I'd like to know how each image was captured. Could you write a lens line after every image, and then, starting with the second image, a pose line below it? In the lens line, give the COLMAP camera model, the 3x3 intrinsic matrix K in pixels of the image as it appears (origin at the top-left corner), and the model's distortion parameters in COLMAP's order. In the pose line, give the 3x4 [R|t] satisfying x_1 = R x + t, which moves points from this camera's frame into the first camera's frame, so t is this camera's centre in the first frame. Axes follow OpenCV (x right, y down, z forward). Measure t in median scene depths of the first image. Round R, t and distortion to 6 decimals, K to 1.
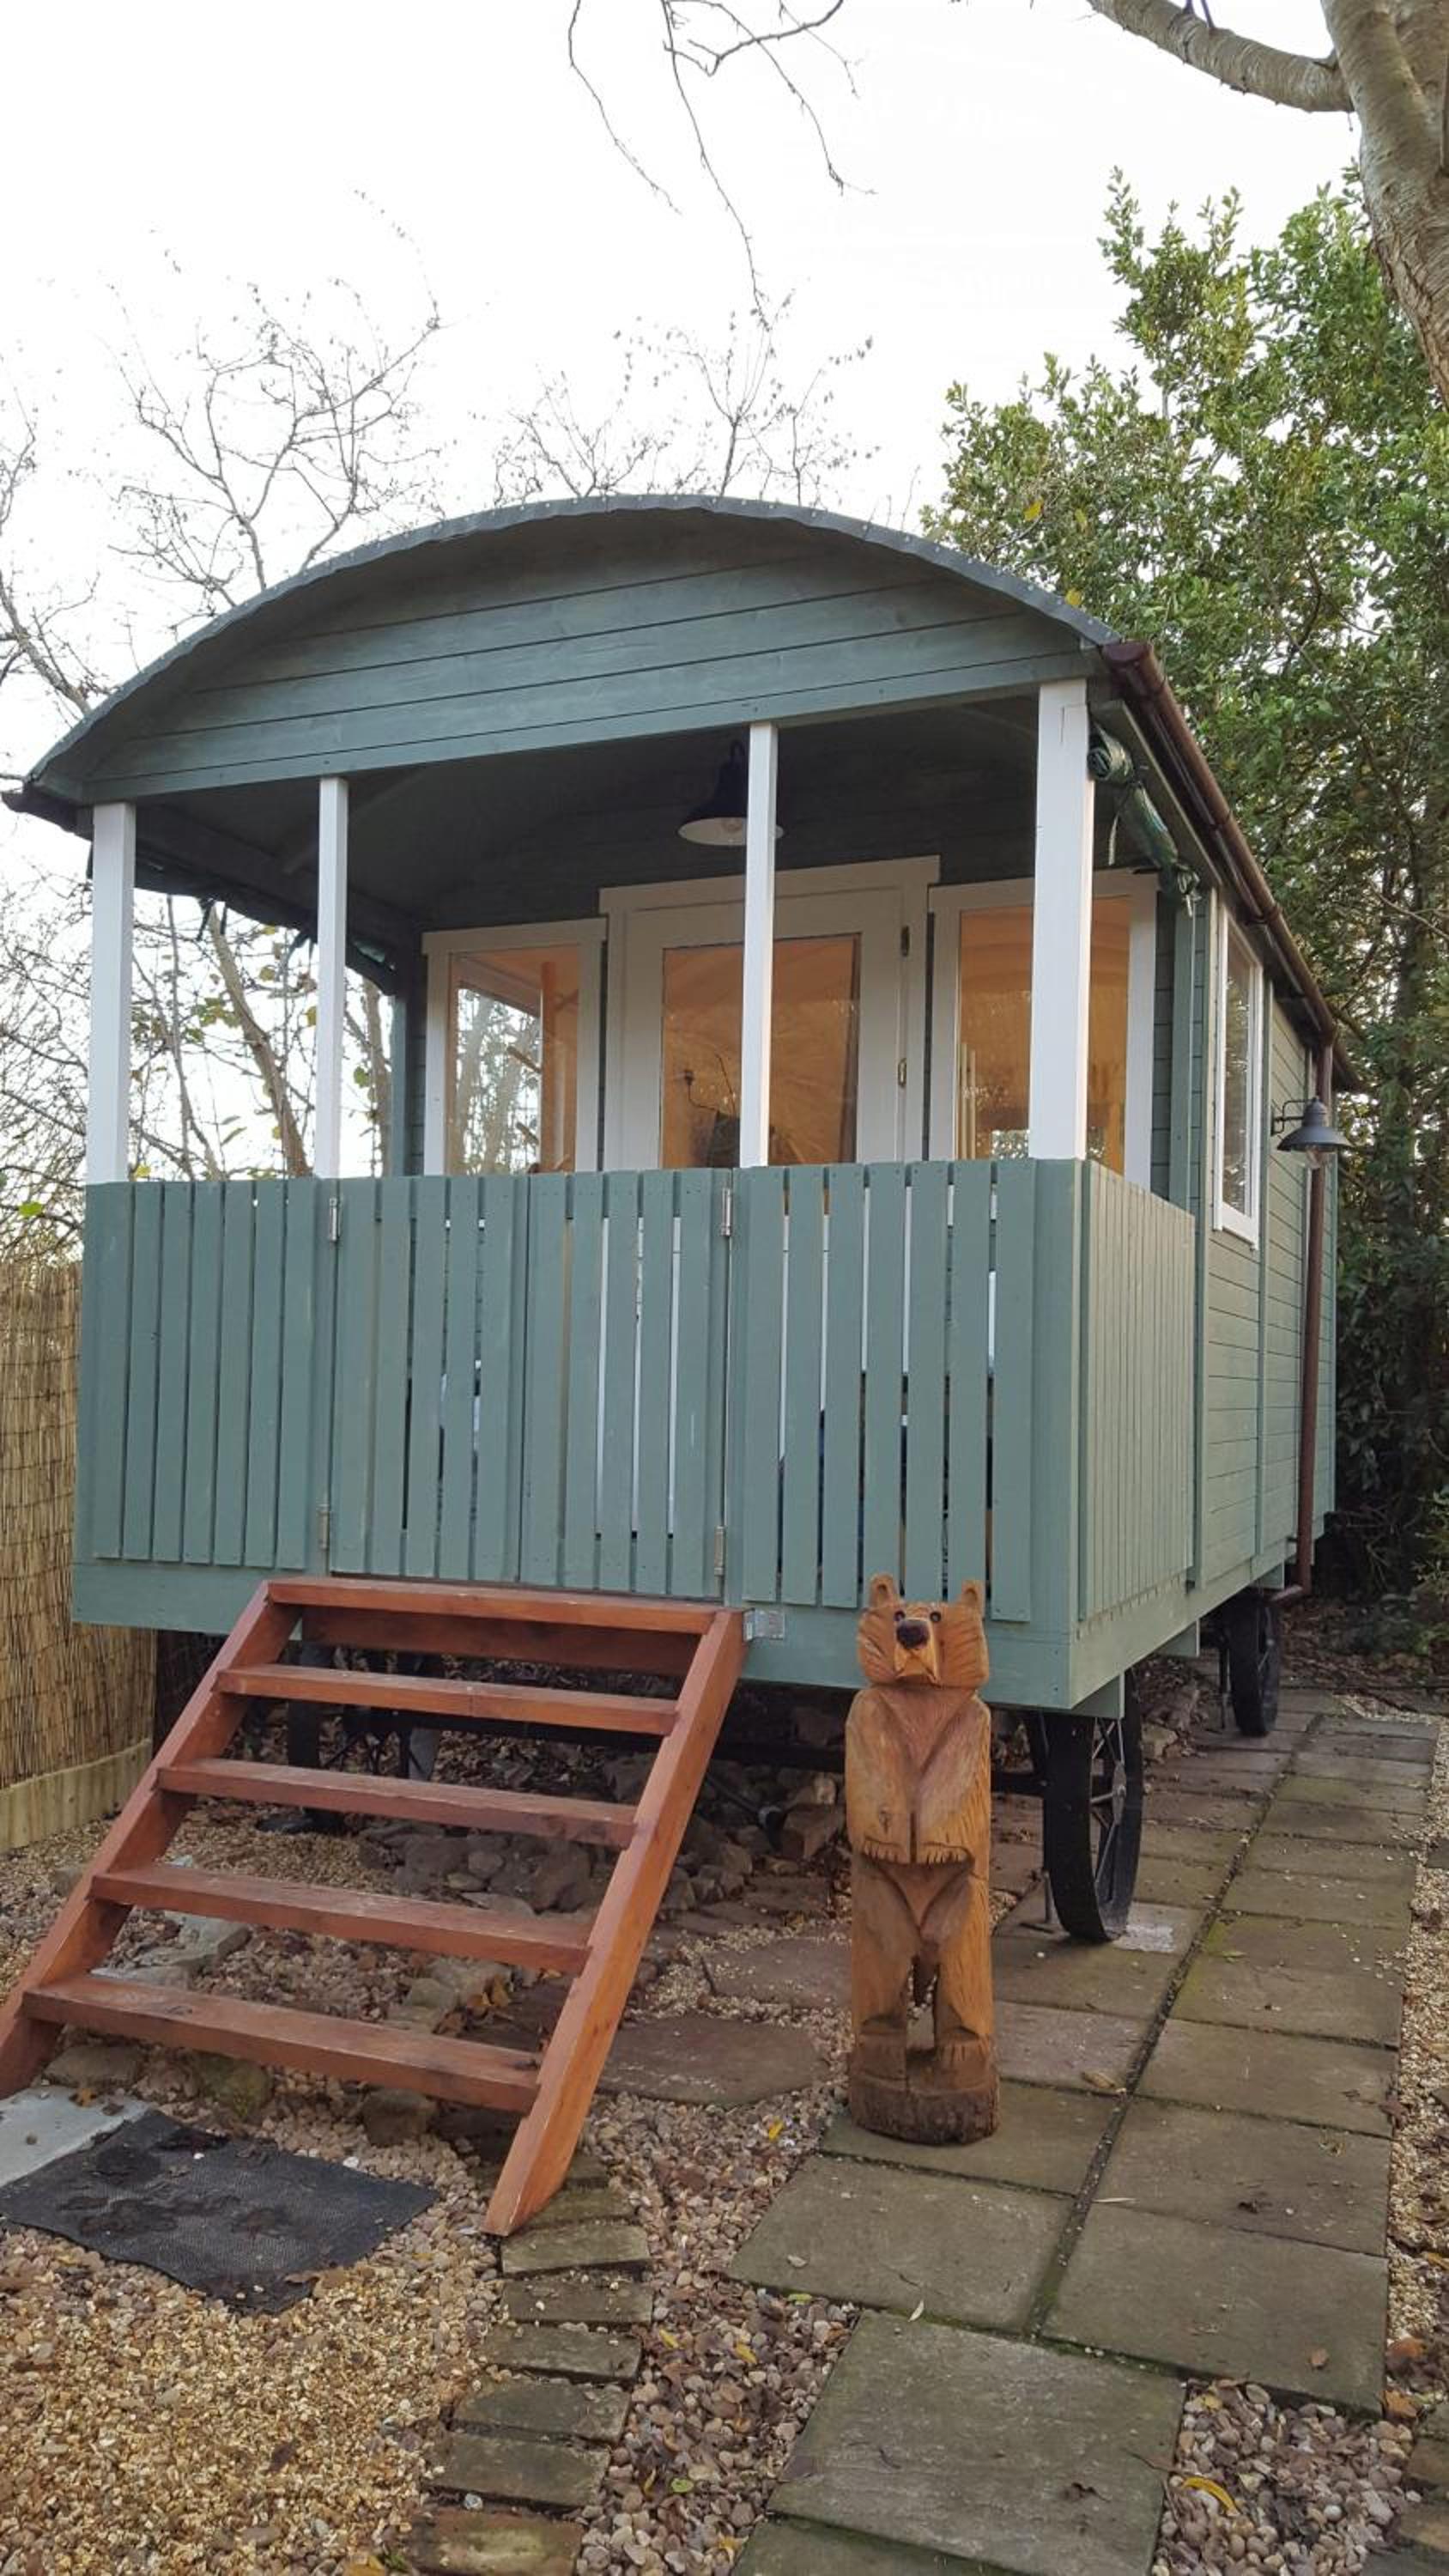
lens RADIAL K [[1874.6, 0, 724.5], [0, 1874.6, 1288.0], [0, 0, 1]] dist [0.000549, 0.000059]
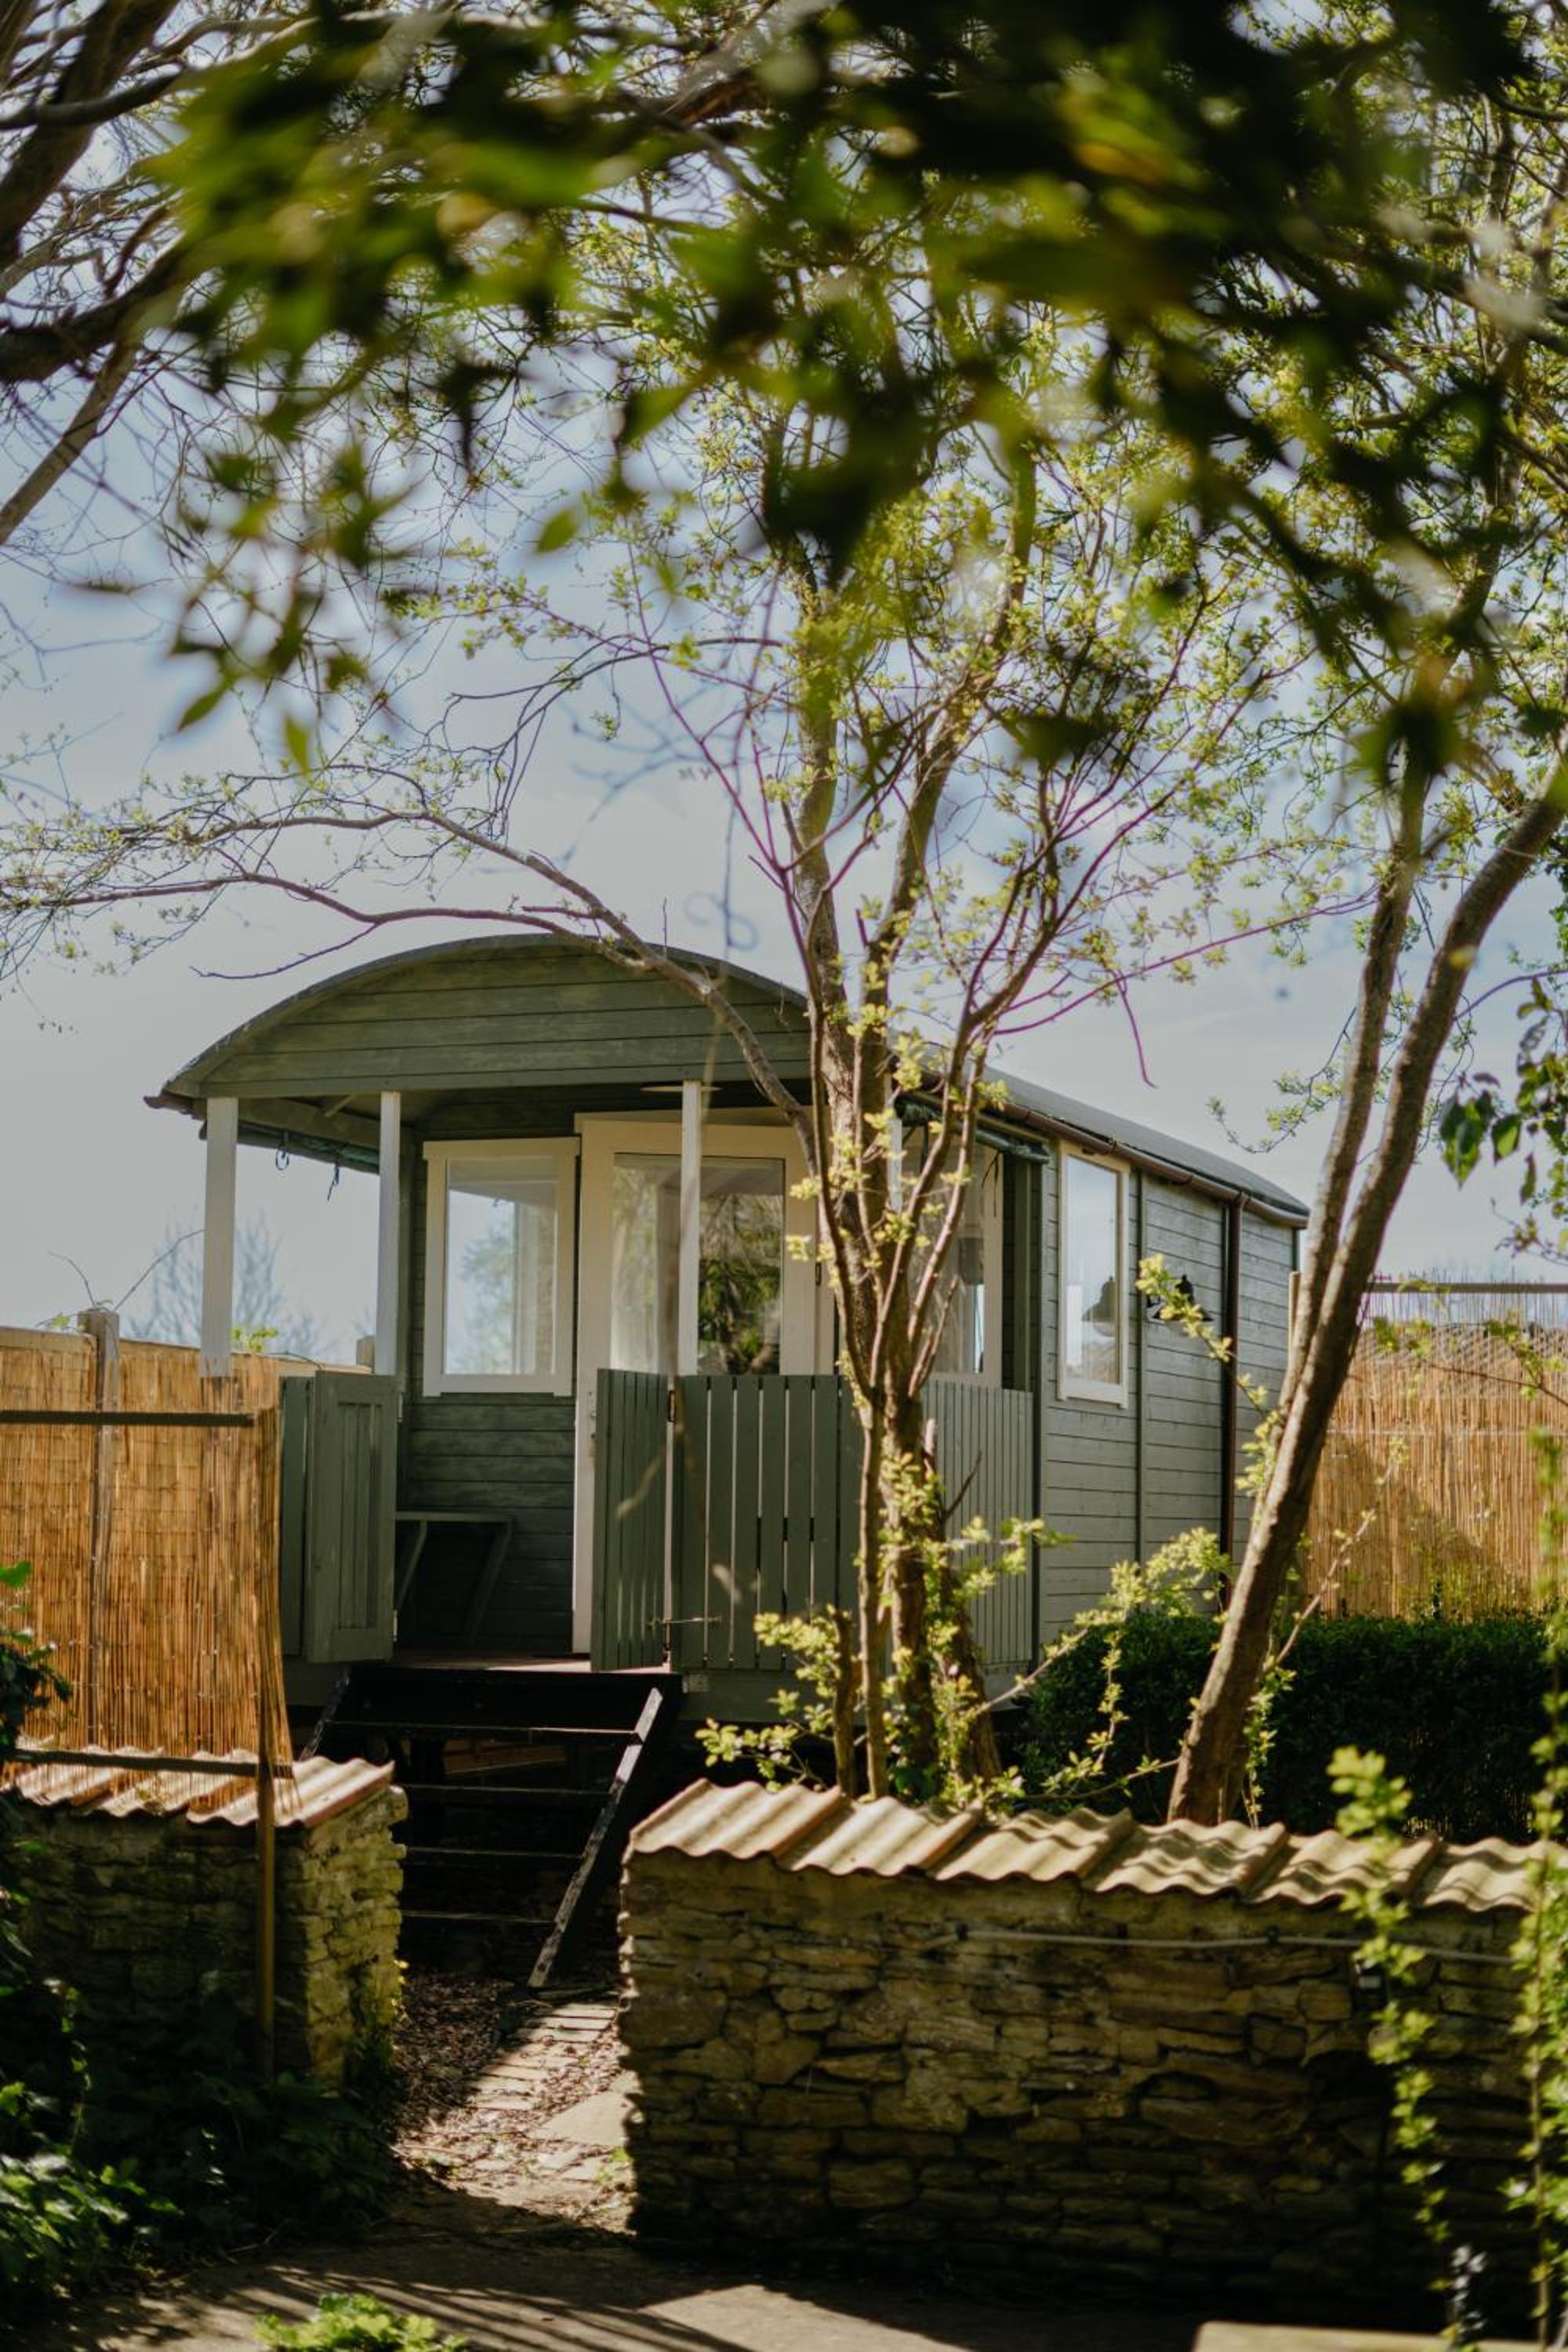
lens RADIAL K [[3775.9, 0, 784.0], [0, 3775.9, 1176.0], [0, 0, 1]] dist [0.009907, 0.067883]
pose [[0.999996, -0.001058, 0.002758, 0.079280], [0.001189, 0.998850, -0.047920, -0.068004], [-0.002704, 0.047923, 0.998847, -1.824200]]
